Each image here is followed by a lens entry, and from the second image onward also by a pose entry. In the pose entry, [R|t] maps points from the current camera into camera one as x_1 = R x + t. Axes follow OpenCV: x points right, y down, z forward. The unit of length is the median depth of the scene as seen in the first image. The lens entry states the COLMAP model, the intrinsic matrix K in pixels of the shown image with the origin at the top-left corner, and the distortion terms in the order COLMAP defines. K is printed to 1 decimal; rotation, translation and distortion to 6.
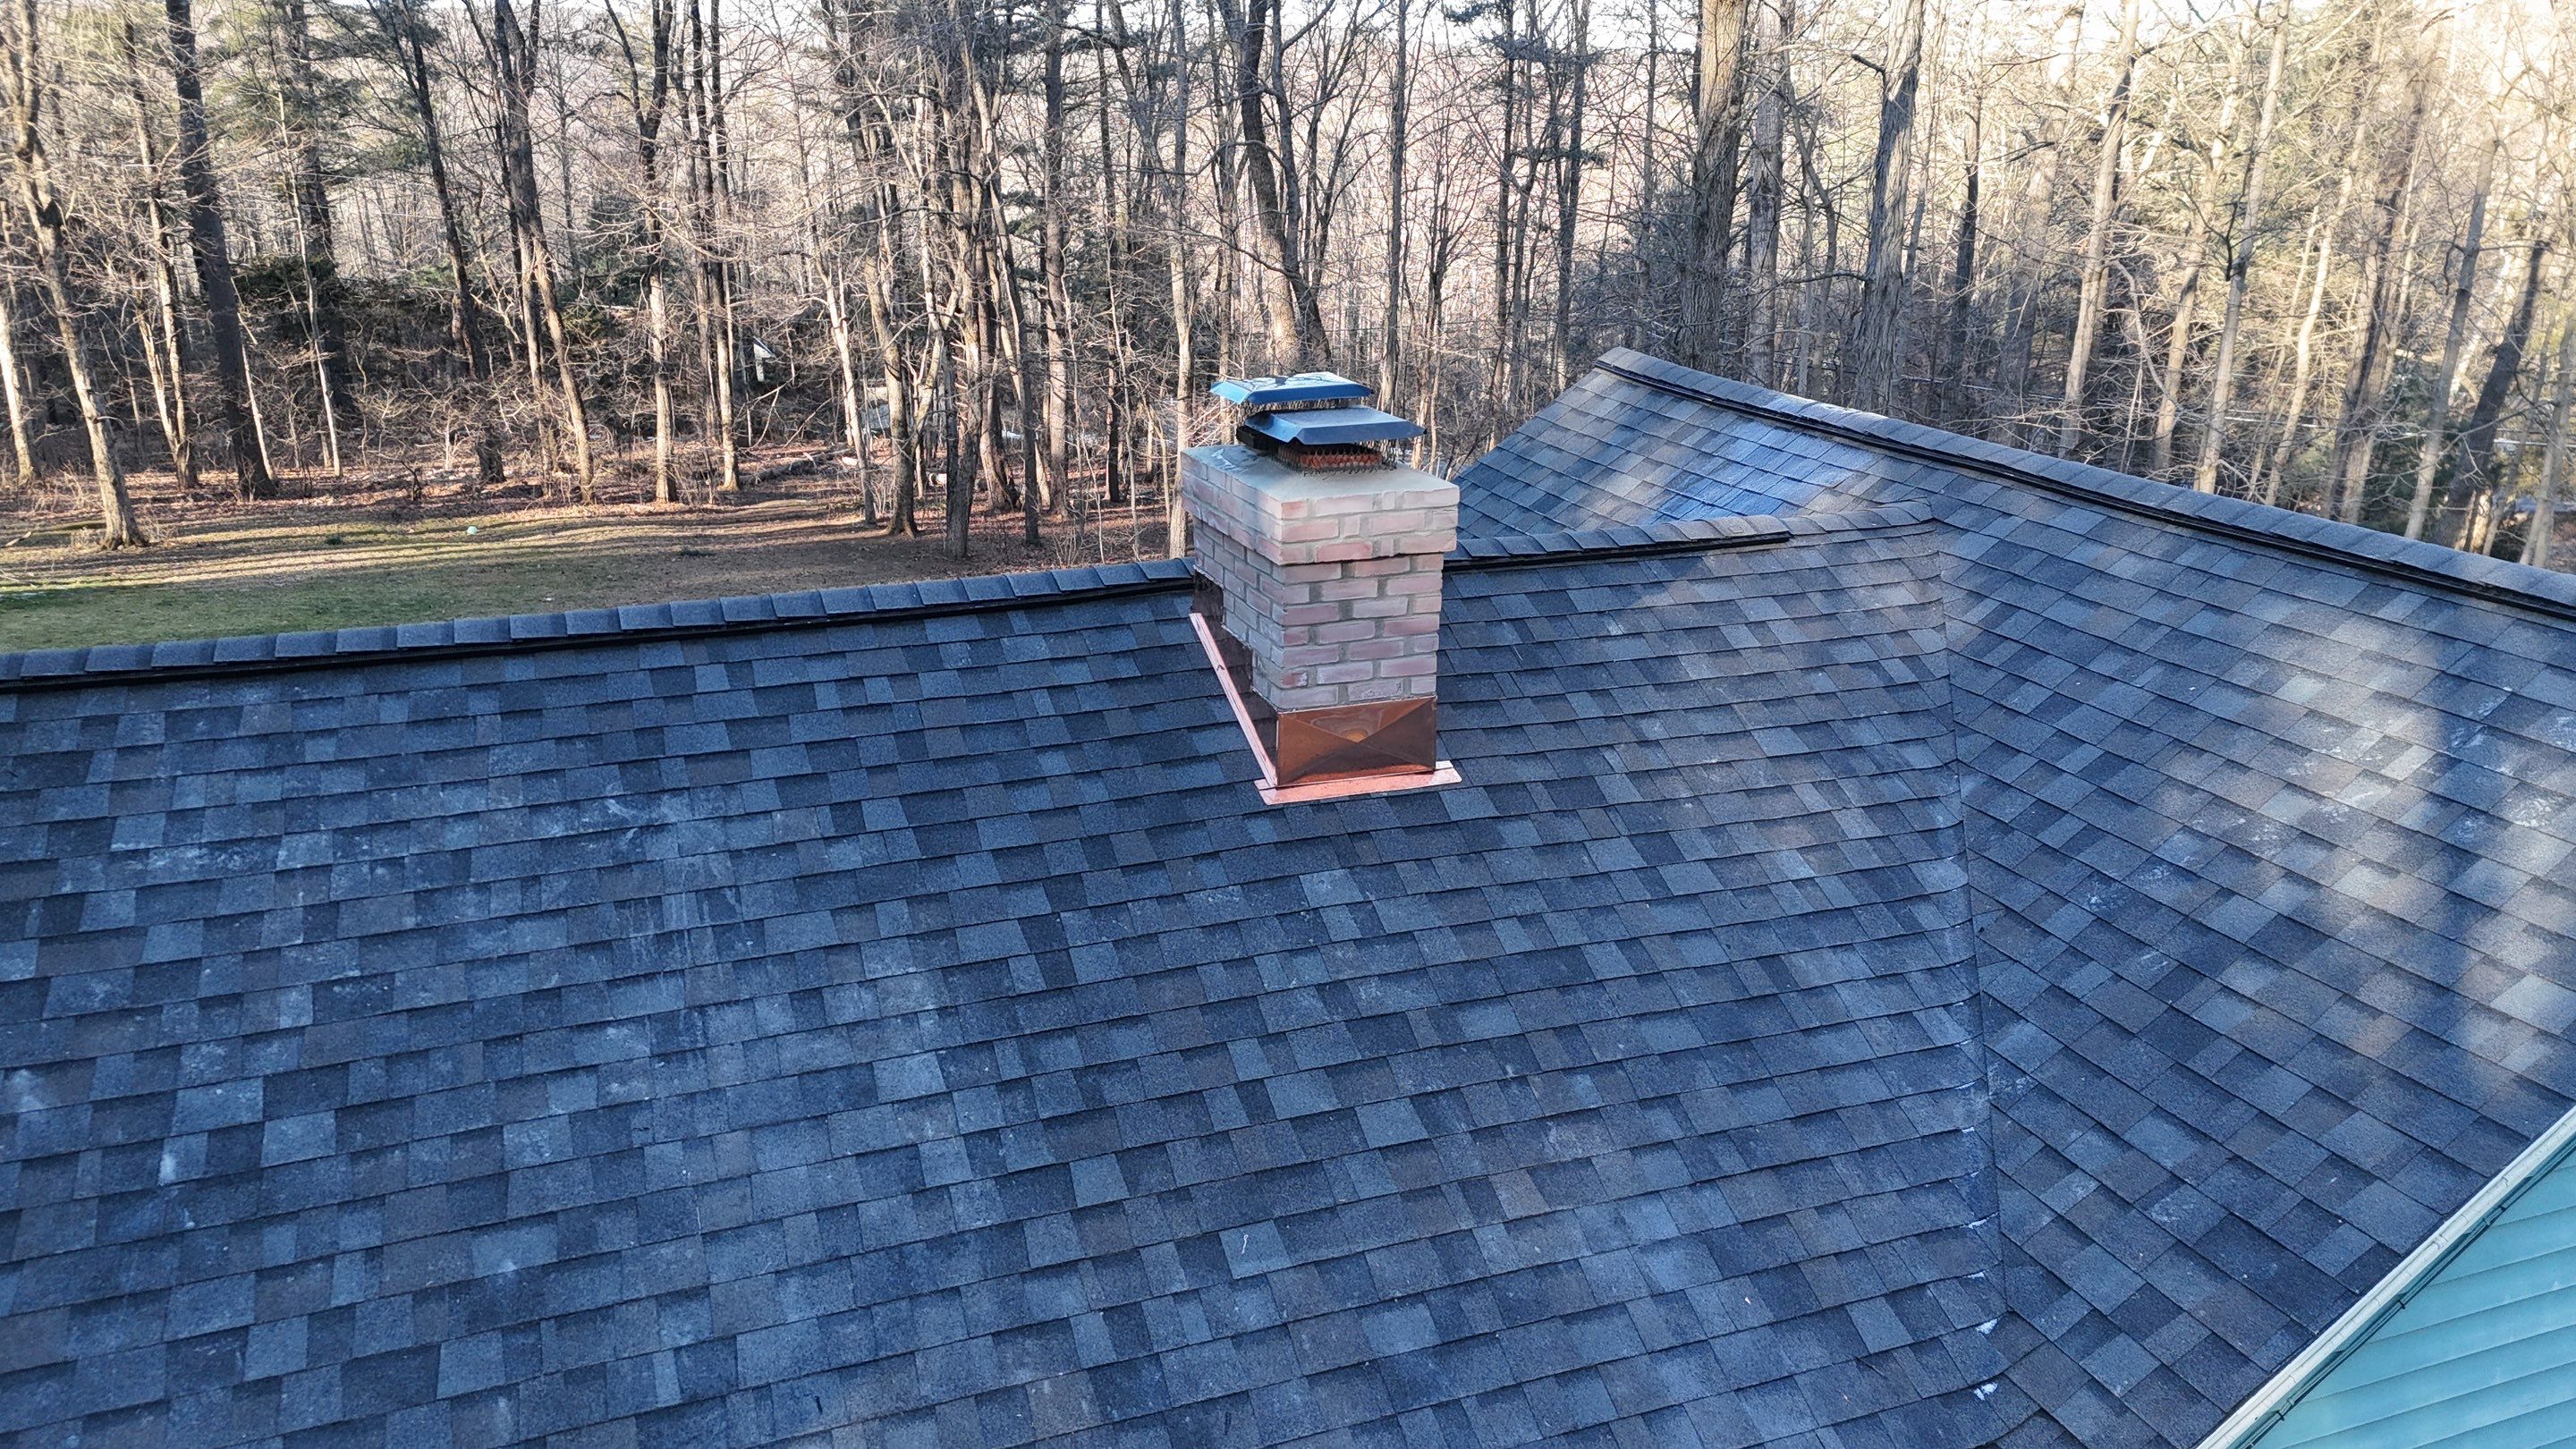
lens RADIAL K [[1868.1, 0, 1285.1], [0, 1868.1, 724.6], [0, 0, 1]] dist [0.092652, -0.094423]
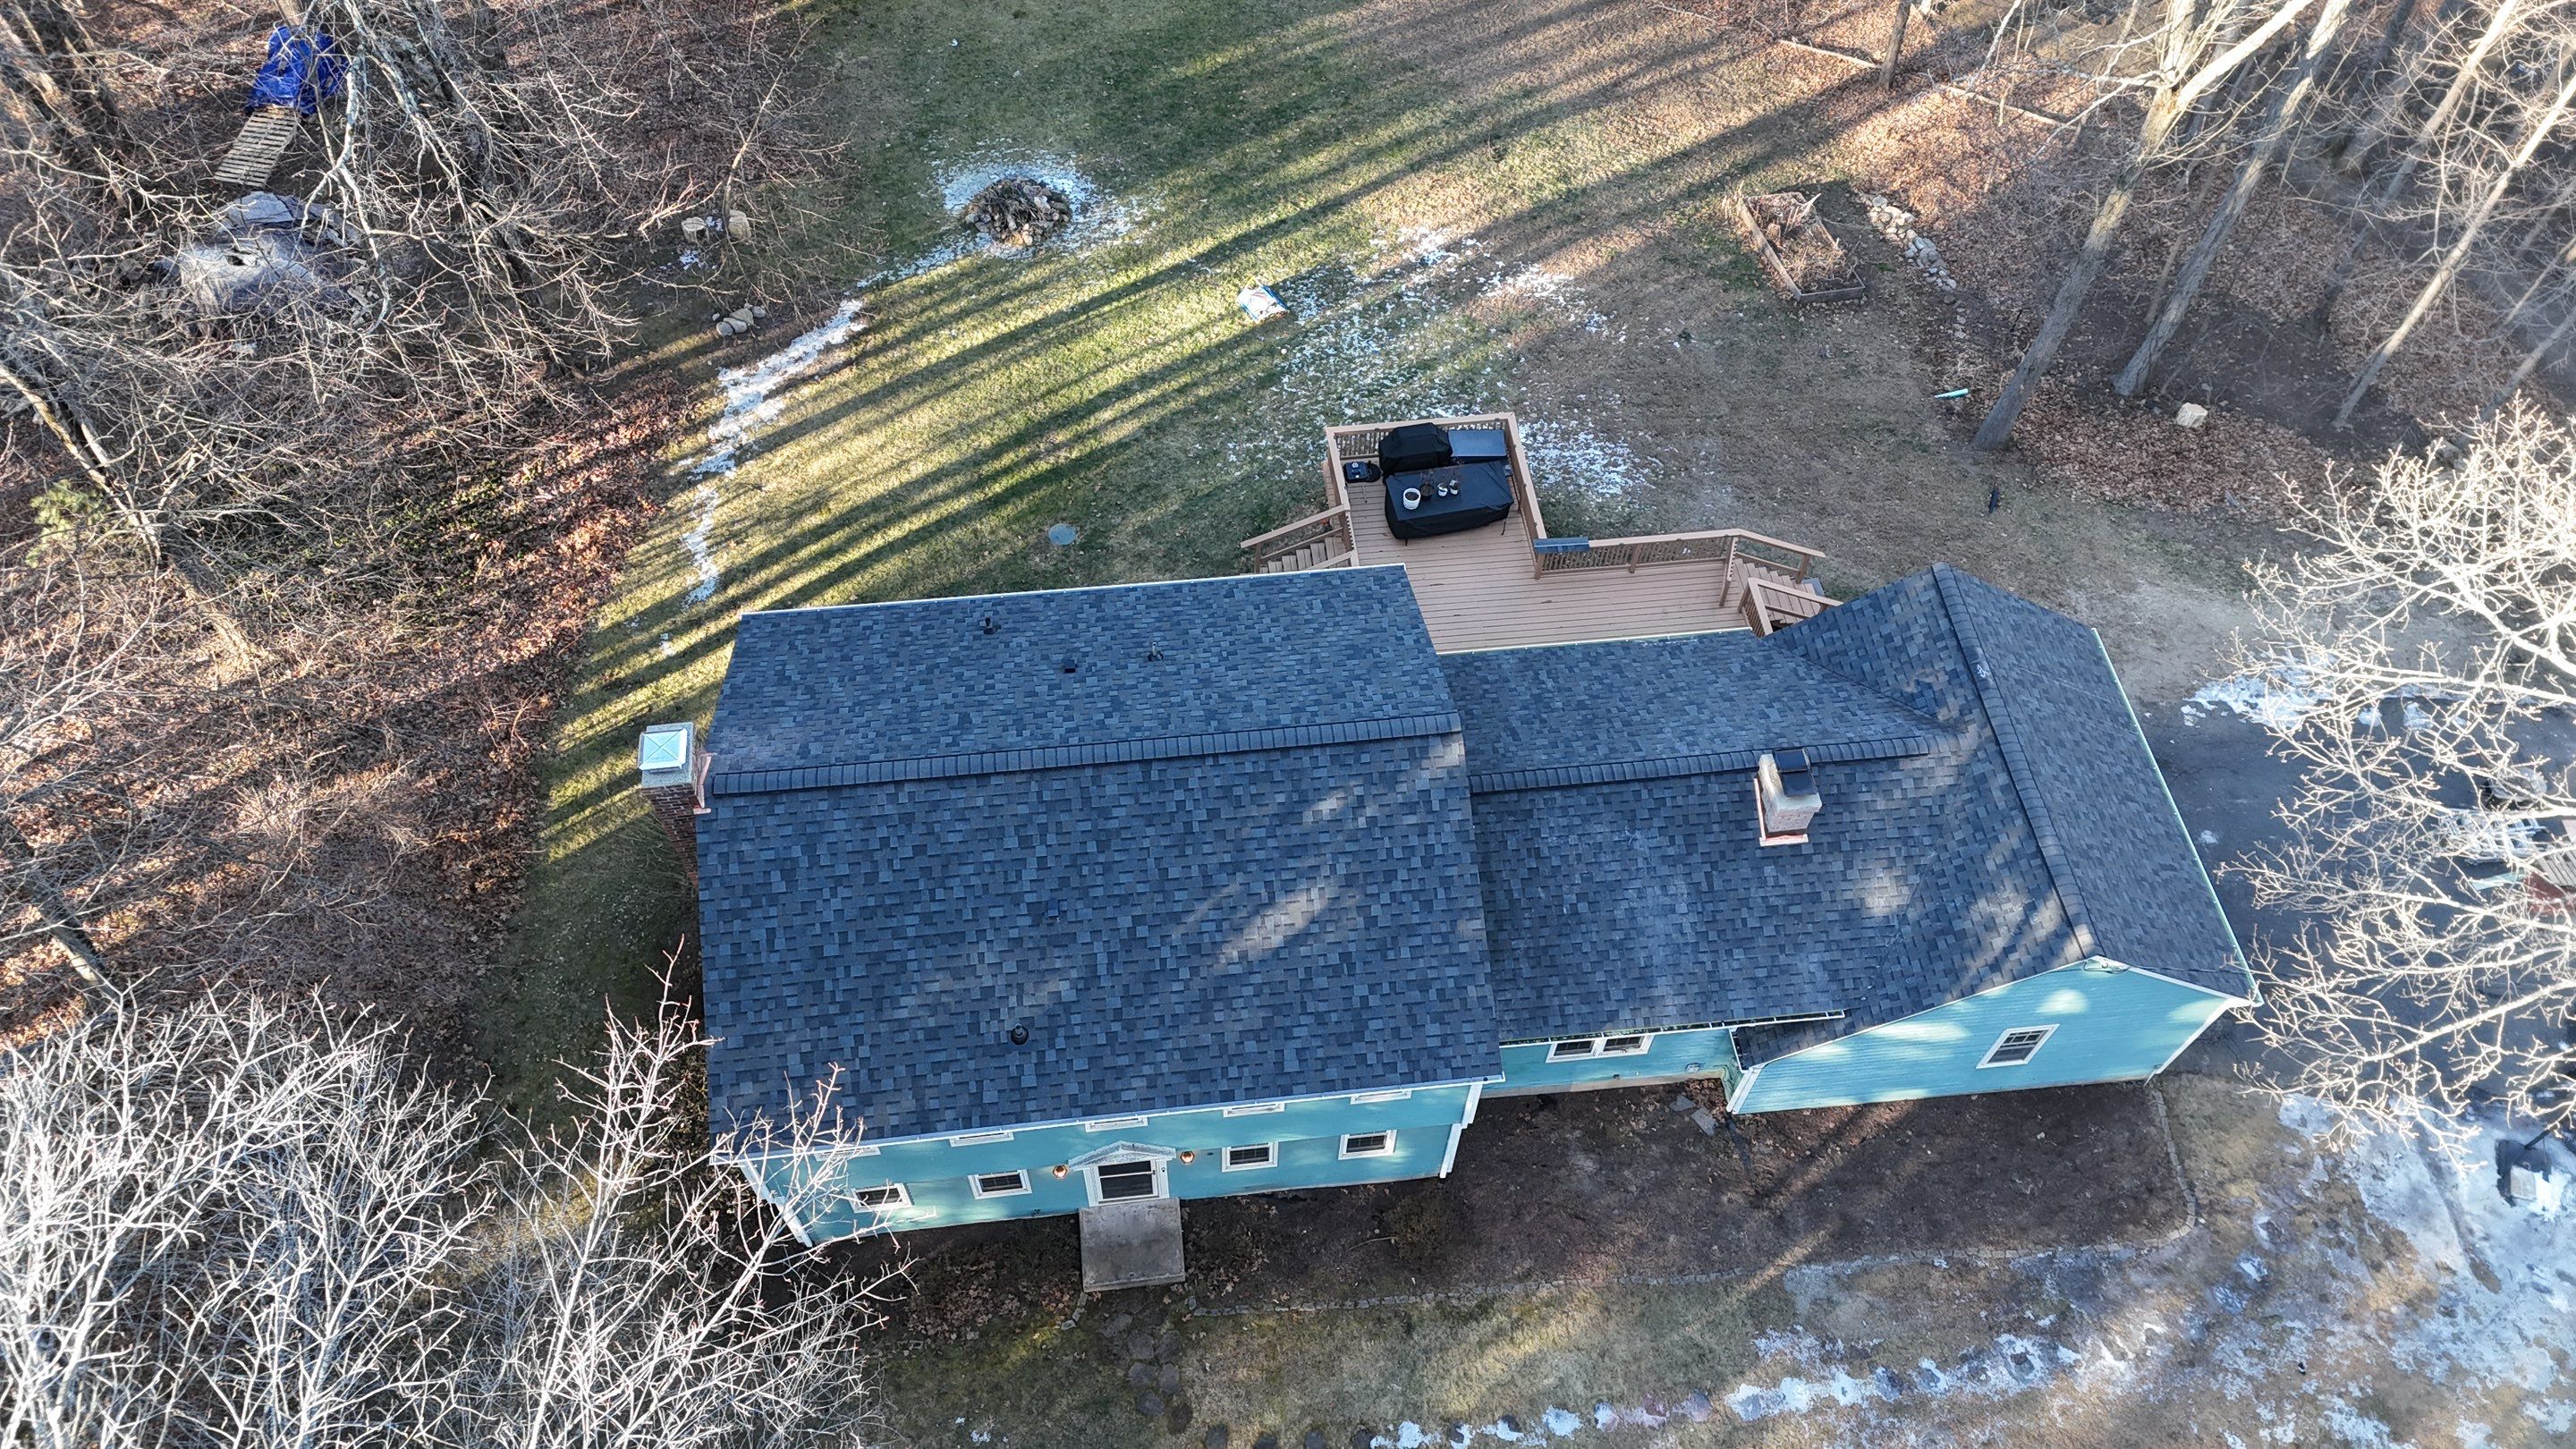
lens RADIAL K [[1853.6, 0, 1288.0], [0, 1853.6, 724.5], [0, 0, 1]] dist [0.188368, -0.507976]
pose [[0.967325, 0.214399, -0.135337, -0.559803], [-0.086742, 0.781428, 0.617937, -2.855039], [0.238241, -0.586006, 0.774492, -2.594608]]
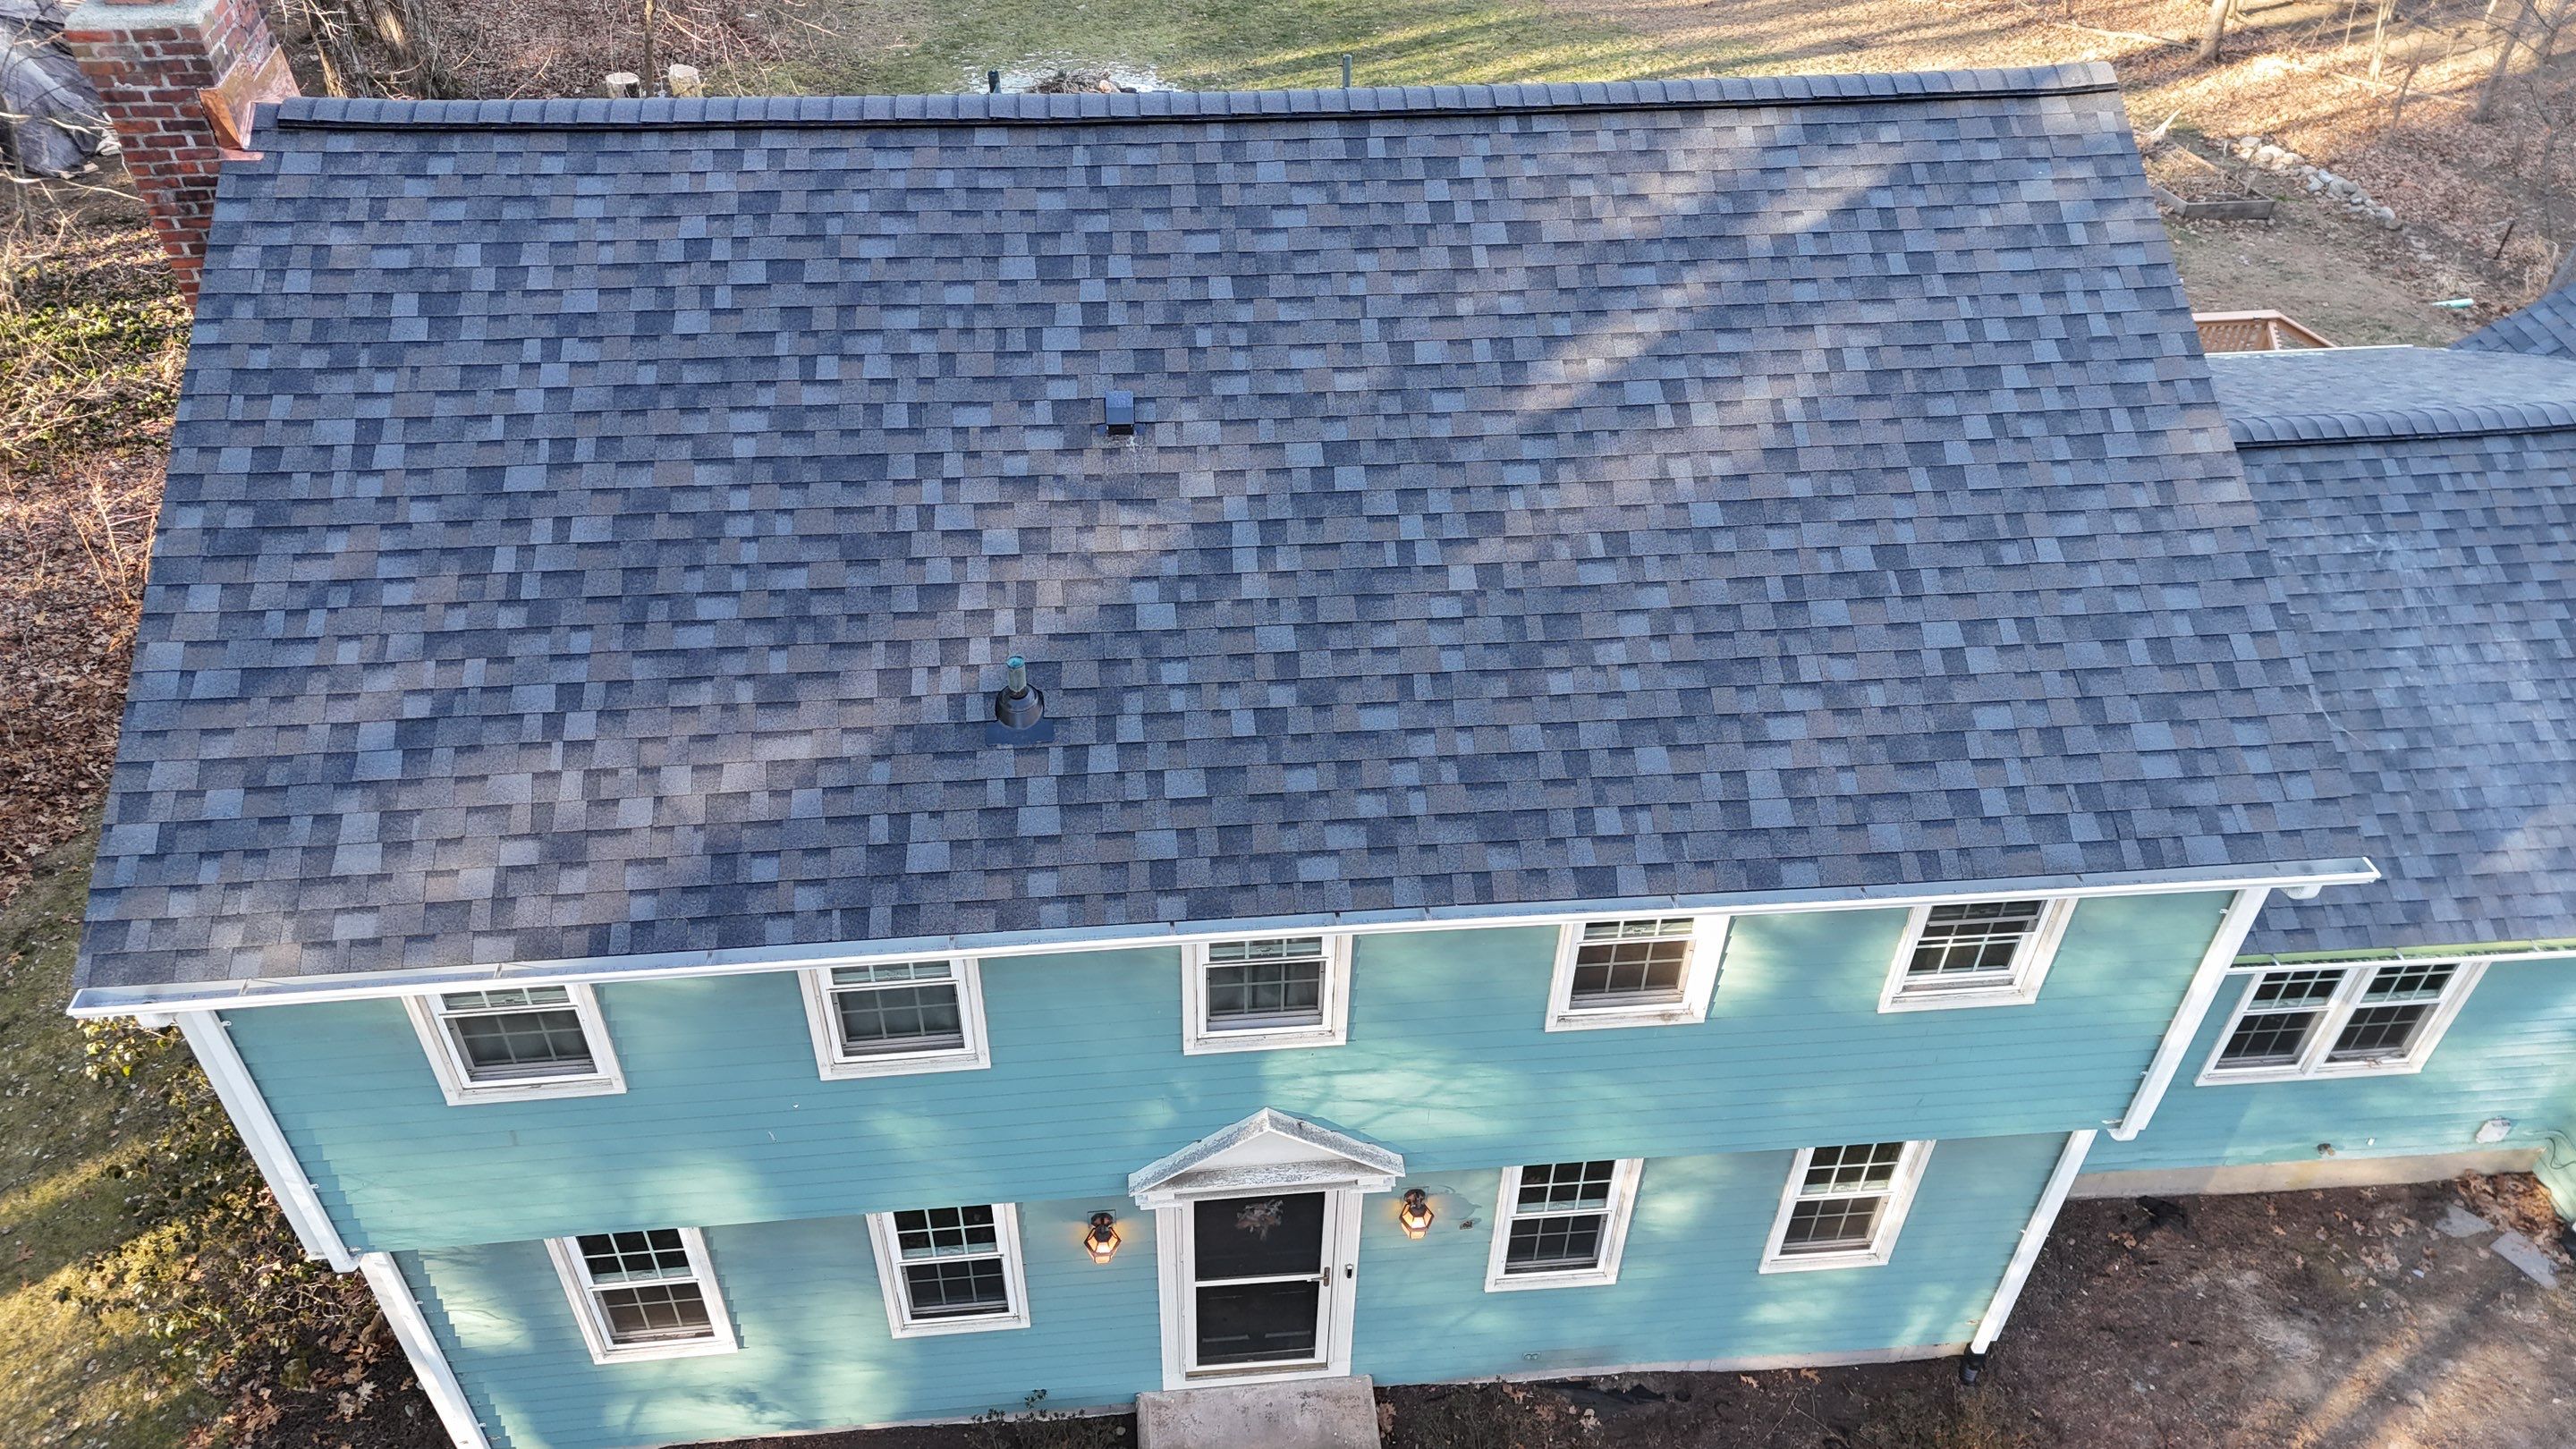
lens RADIAL K [[1868.1, 0, 1285.1], [0, 1868.1, 724.6], [0, 0, 1]] dist [0.092652, -0.094423]
pose [[0.961926, 0.181768, -0.204104, -0.997606], [-0.088090, 0.913128, 0.398041, -0.498477], [0.258724, -0.364907, 0.894374, -1.327936]]
